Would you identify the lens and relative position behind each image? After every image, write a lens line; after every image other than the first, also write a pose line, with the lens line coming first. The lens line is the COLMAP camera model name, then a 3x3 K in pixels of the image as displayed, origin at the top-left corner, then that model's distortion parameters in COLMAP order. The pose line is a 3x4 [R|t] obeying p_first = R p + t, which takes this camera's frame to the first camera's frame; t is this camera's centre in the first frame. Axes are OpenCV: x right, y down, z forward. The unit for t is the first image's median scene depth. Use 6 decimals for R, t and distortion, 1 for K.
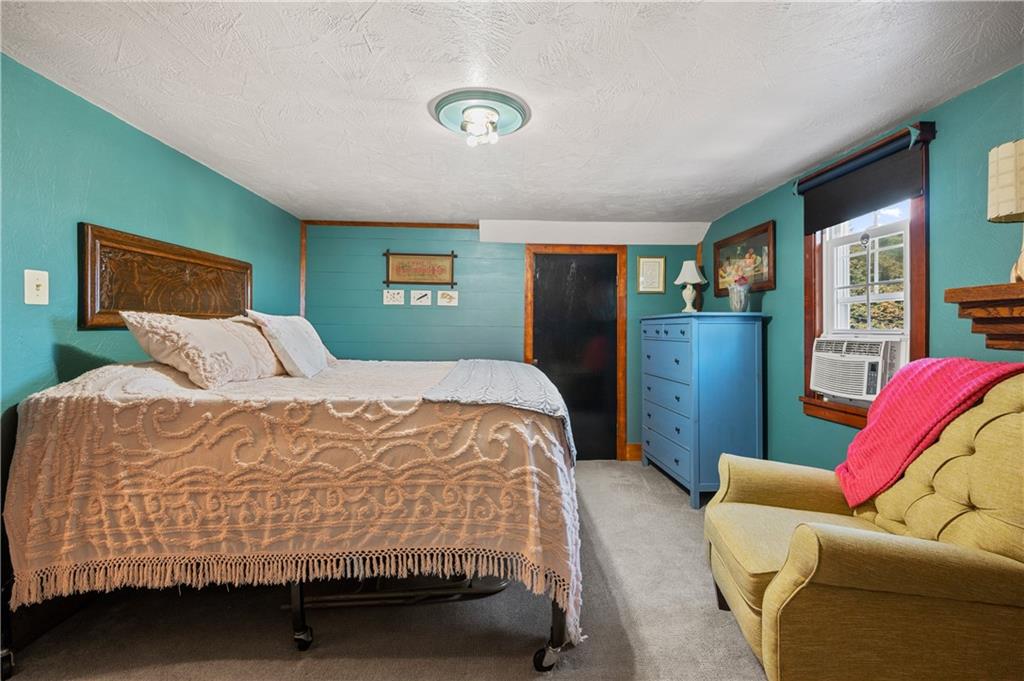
lens RADIAL K [[455.7, 0, 522.5], [0, 455.7, 330.0], [0, 0, 1]] dist [-0.002327, 0.000651]
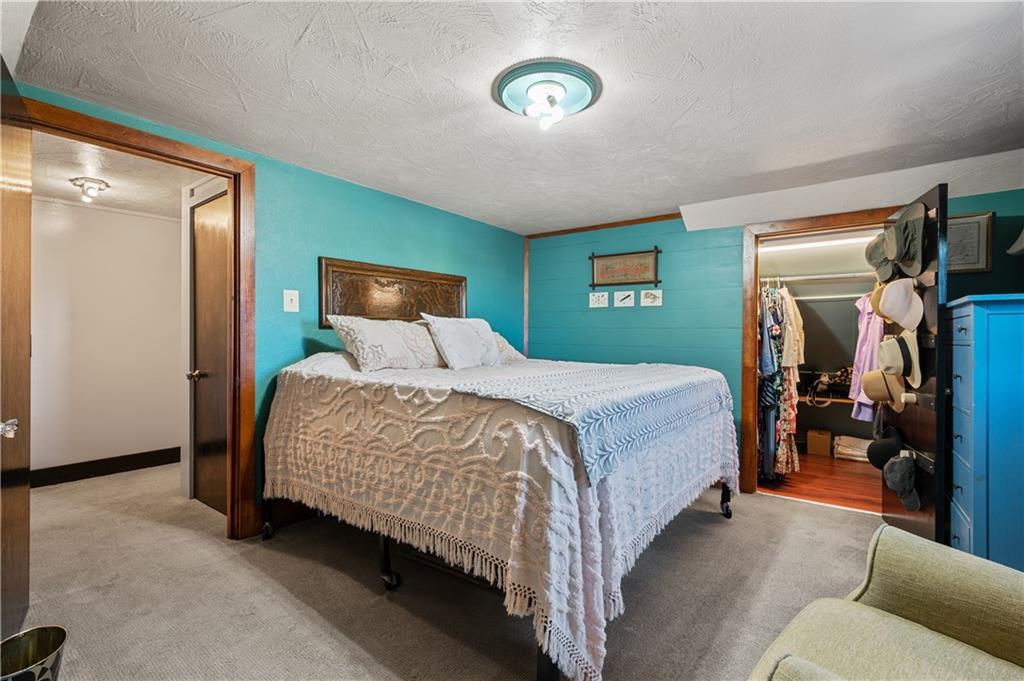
lens RADIAL K [[455.7, 0, 518.5], [0, 455.7, 344.5], [0, 0, 1]] dist [-0.002327, 0.000651]
pose [[0.772955, 0.009857, -0.634384, 0.566516], [-0.002822, 0.999923, 0.012098, 0.037261], [0.634454, -0.007561, 0.772924, 0.299639]]
